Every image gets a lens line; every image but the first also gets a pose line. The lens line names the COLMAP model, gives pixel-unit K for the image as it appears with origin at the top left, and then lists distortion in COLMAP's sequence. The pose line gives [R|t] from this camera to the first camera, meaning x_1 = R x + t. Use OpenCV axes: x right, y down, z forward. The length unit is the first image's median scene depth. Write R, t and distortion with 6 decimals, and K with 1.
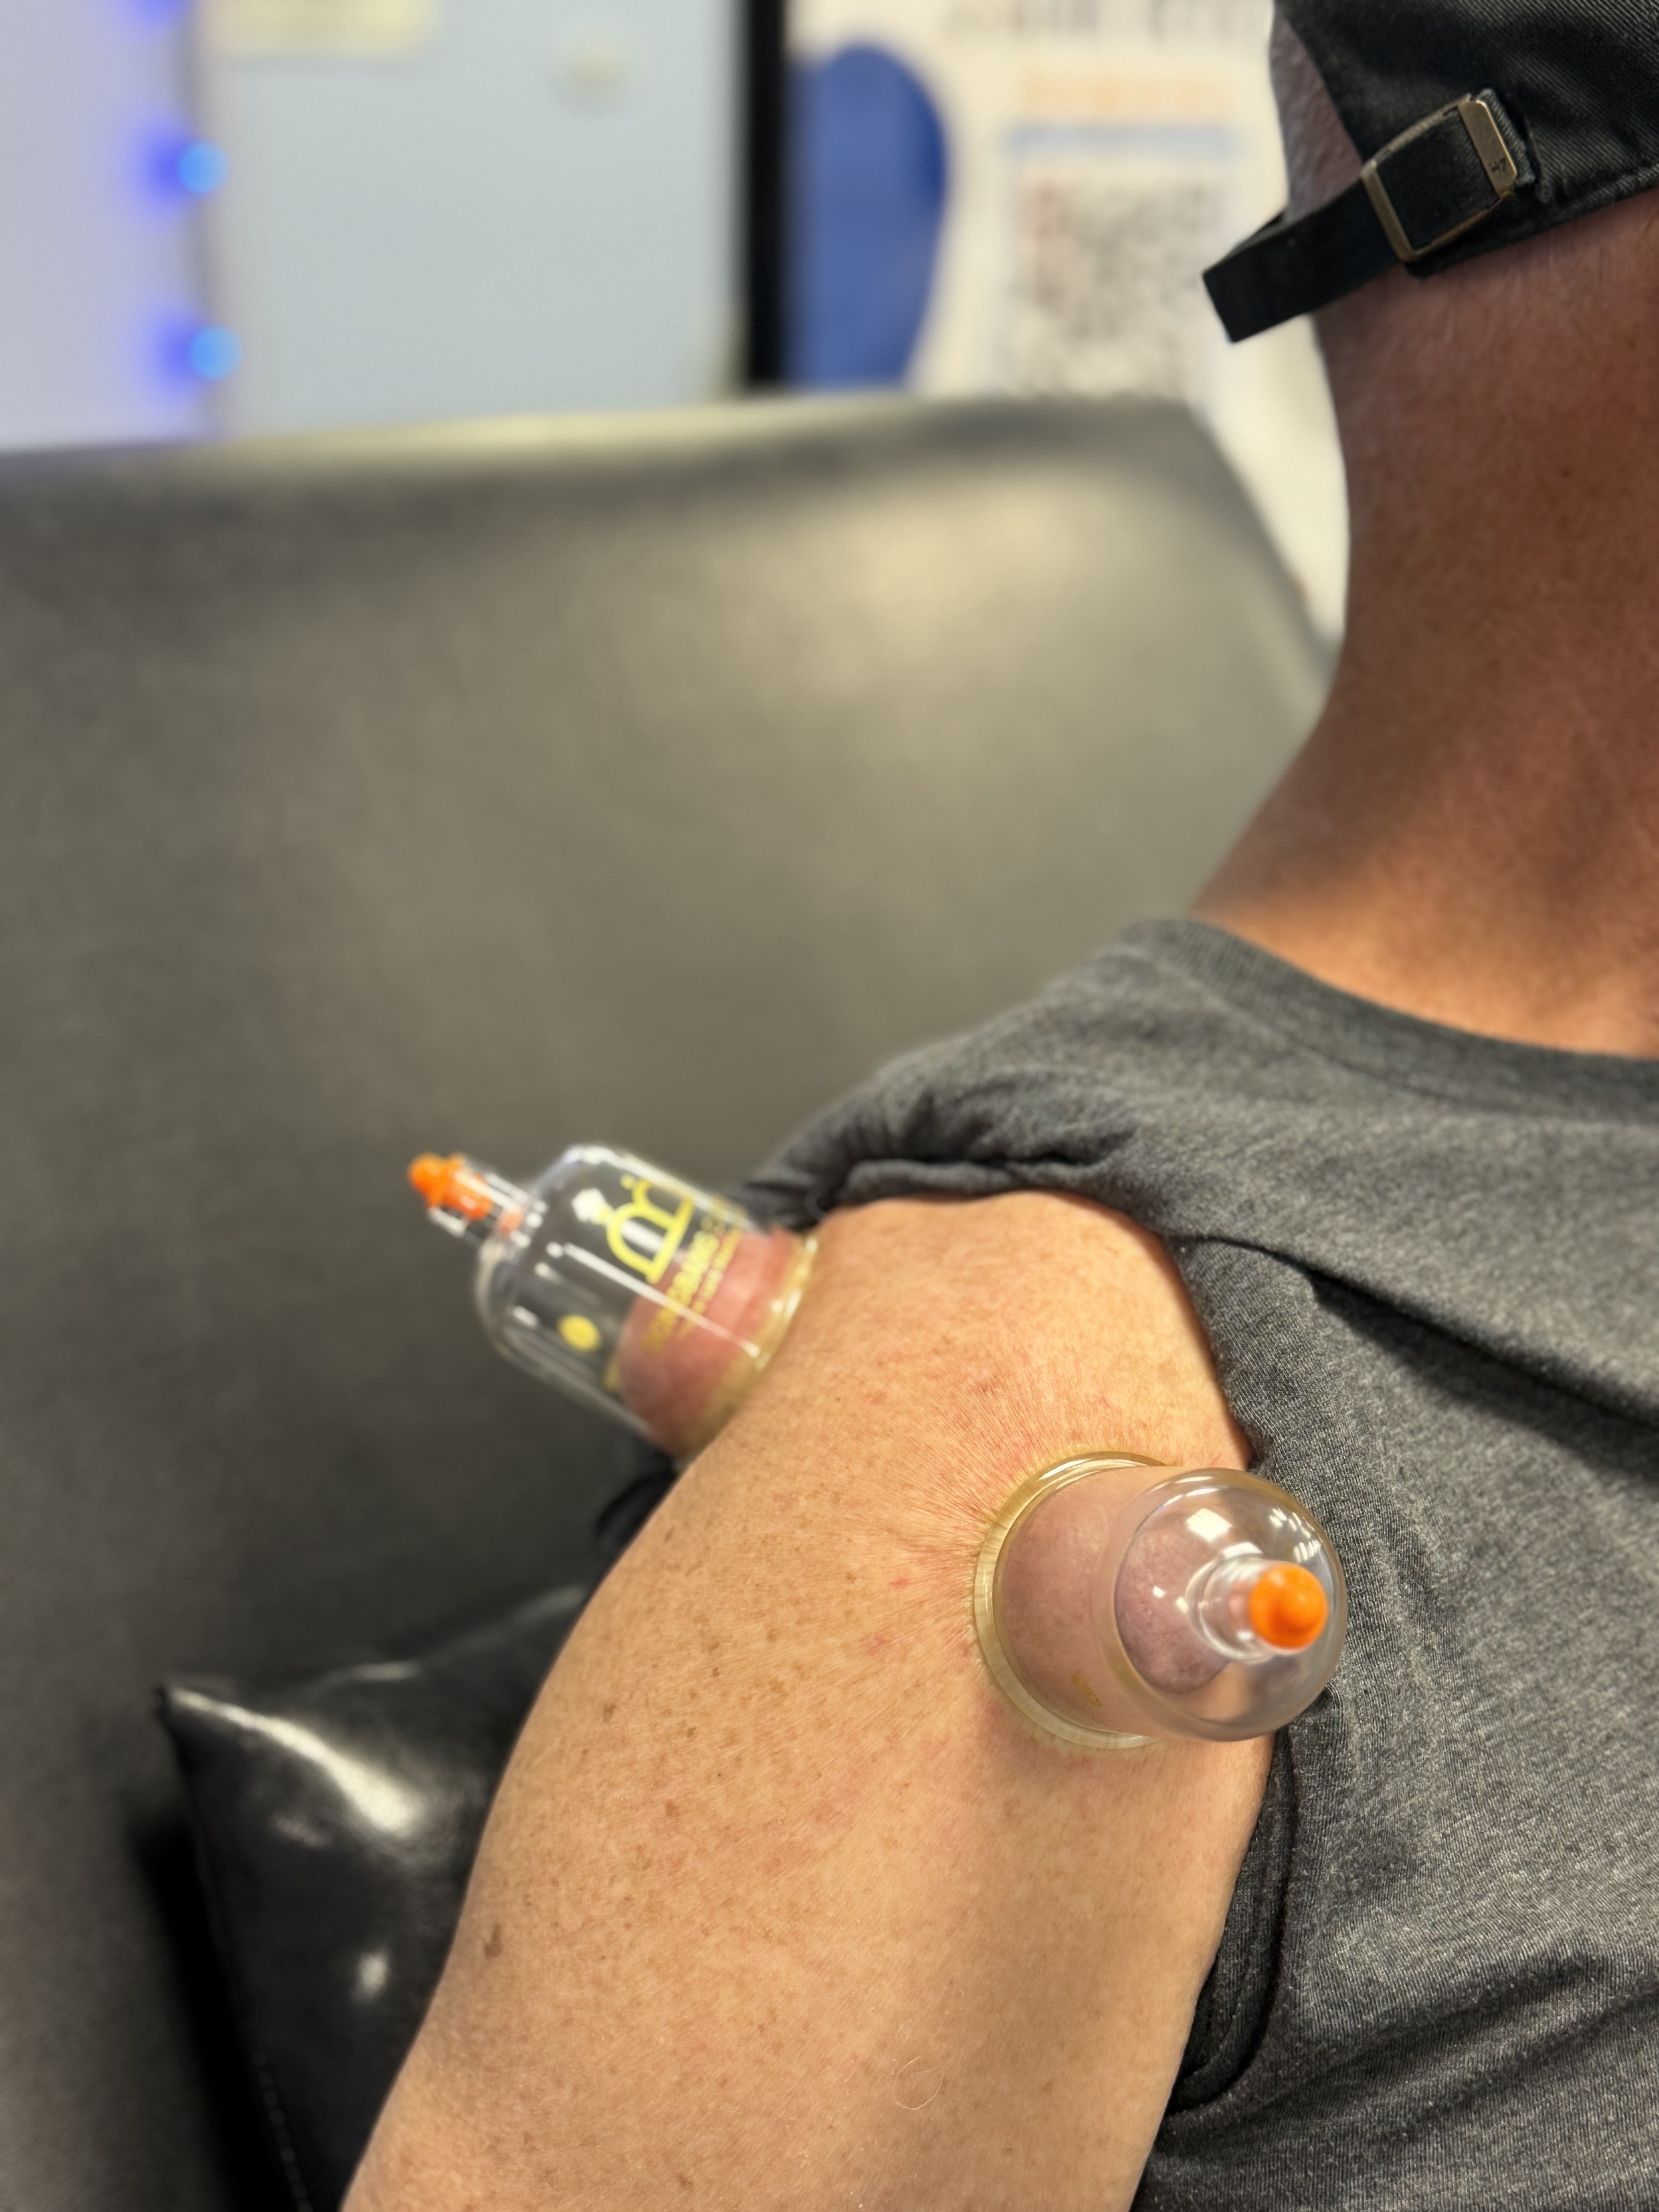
lens RADIAL K [[3109.6, 0, 829.0], [0, 3109.6, 1124.6], [0, 0, 1]] dist [0.131364, 0.000000]
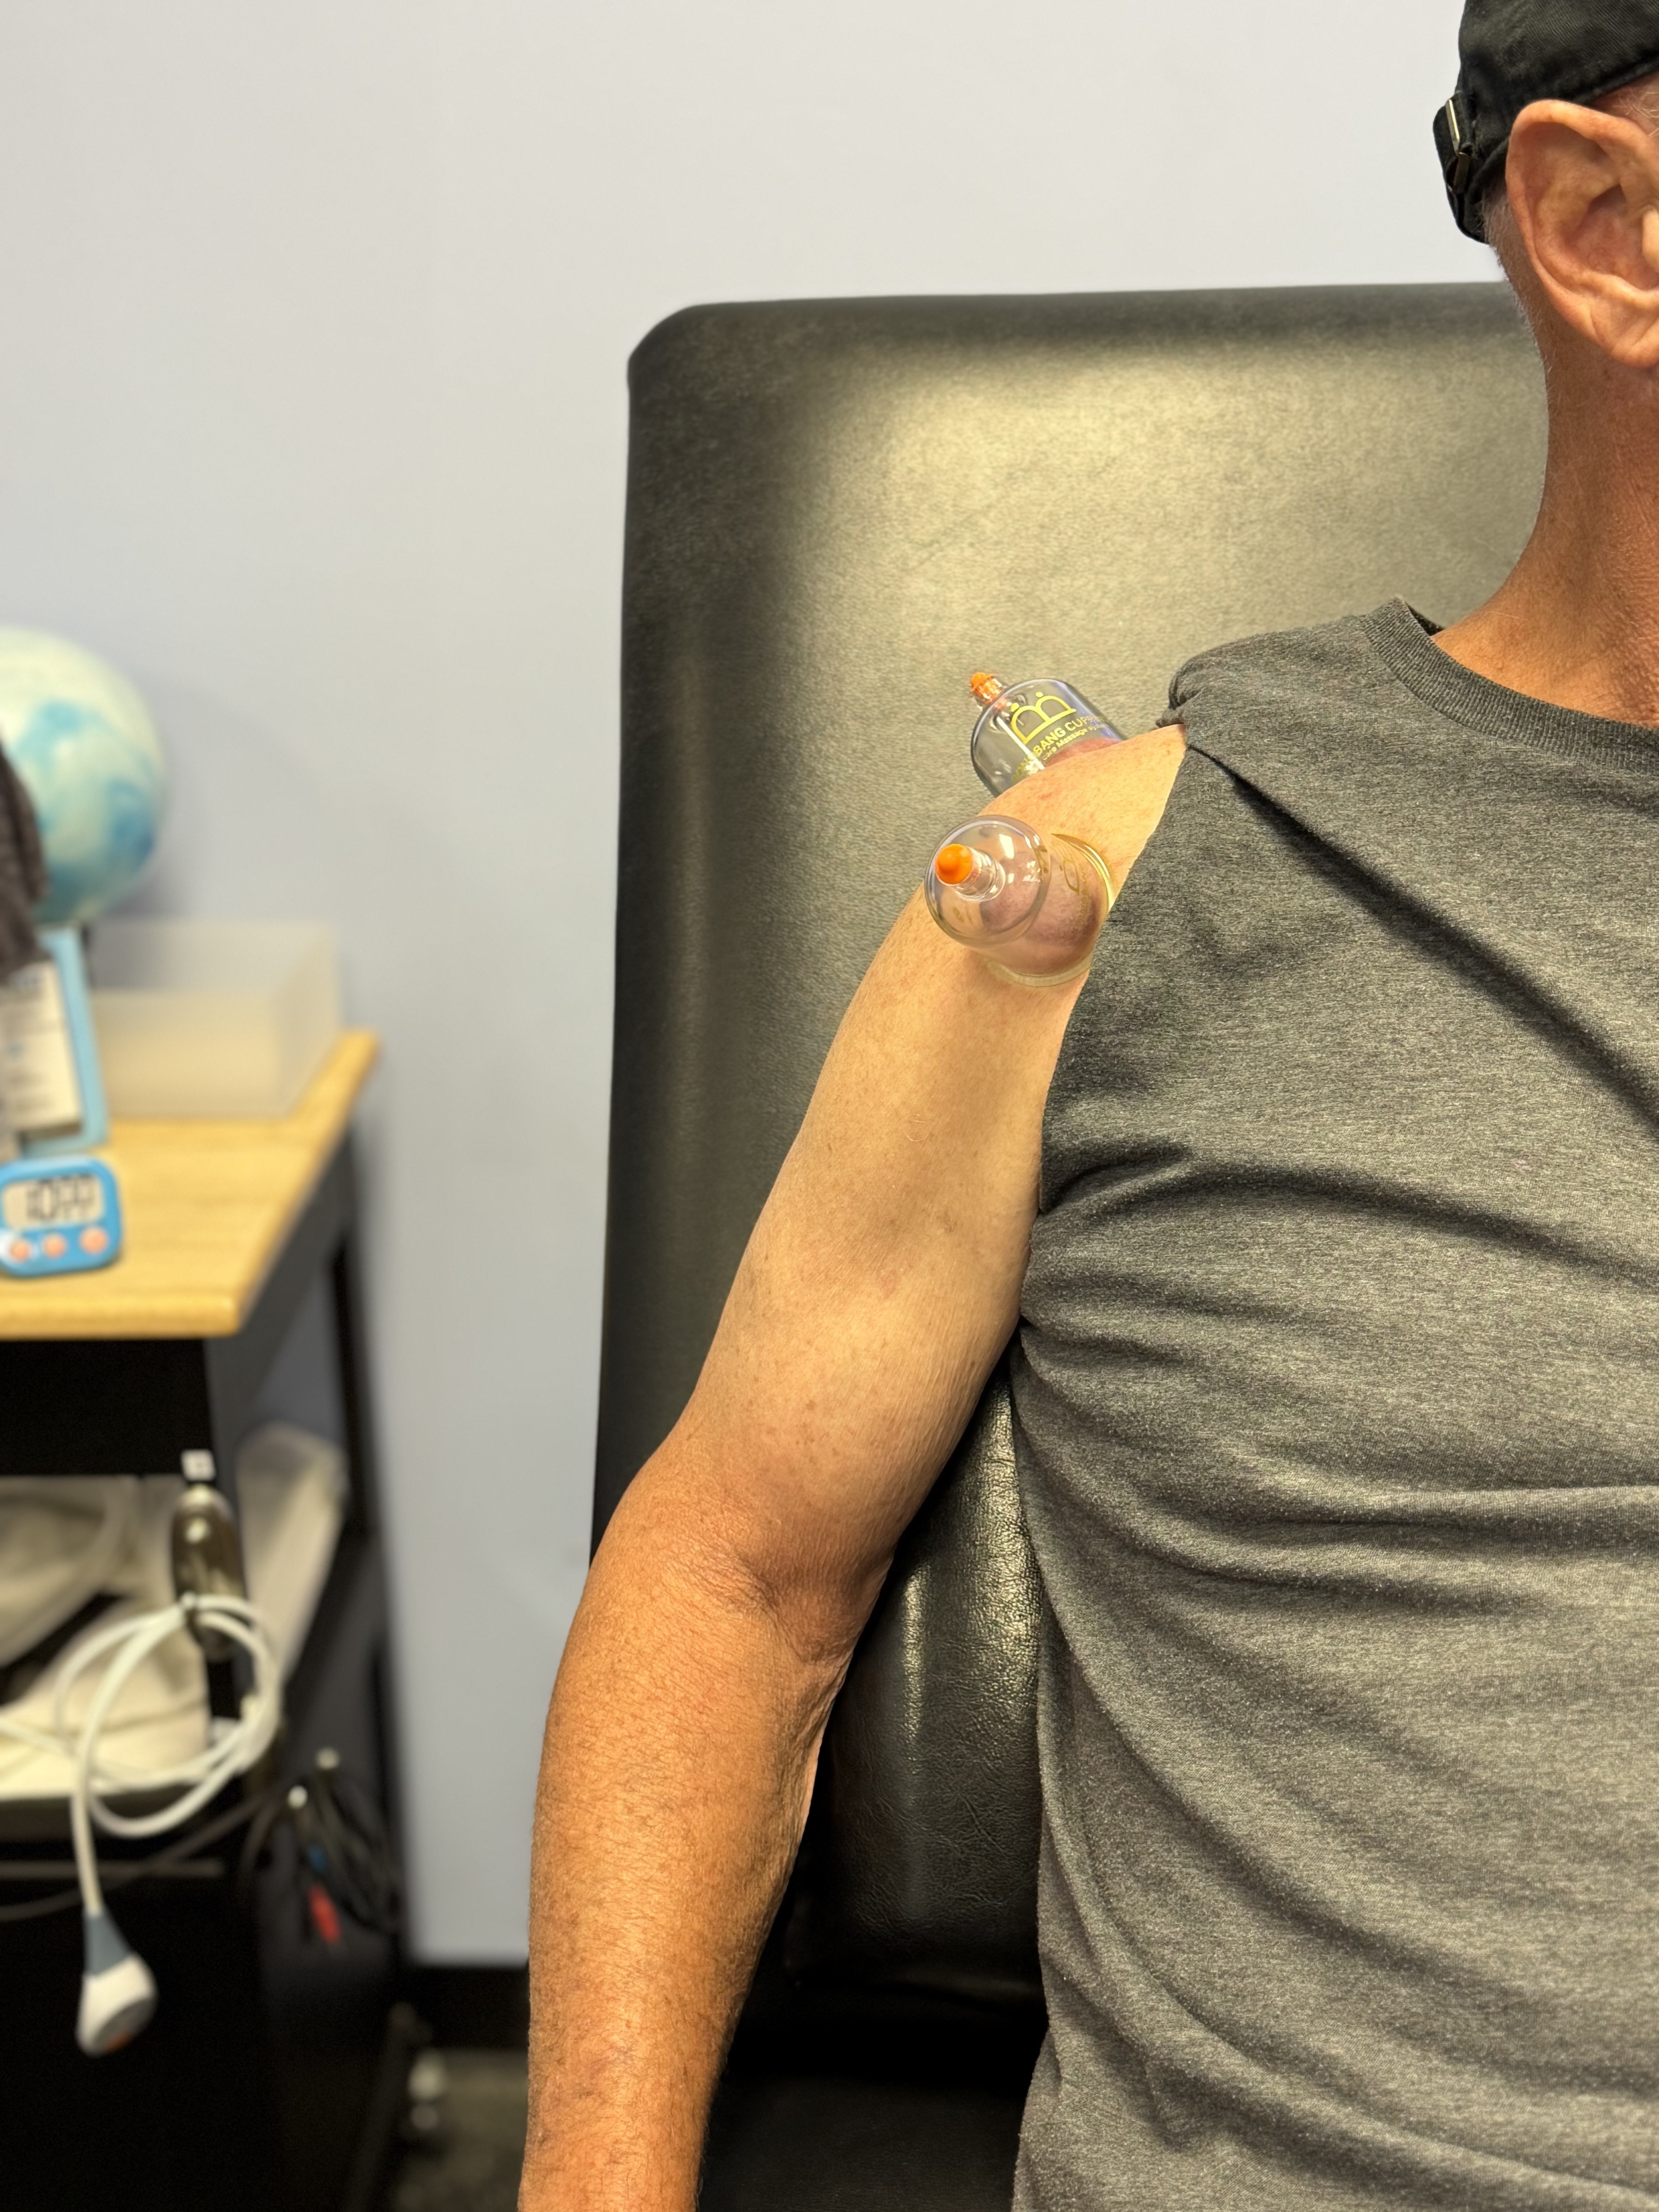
lens RADIAL K [[3109.6, 0, 827.4], [0, 3109.6, 1097.0], [0, 0, 1]] dist [0.131364, 0.000000]
pose [[0.629088, 0.216520, -0.746571, 1.362632], [-0.216778, 0.971188, 0.098997, 0.099500], [0.746496, 0.099562, 0.657899, -0.304851]]
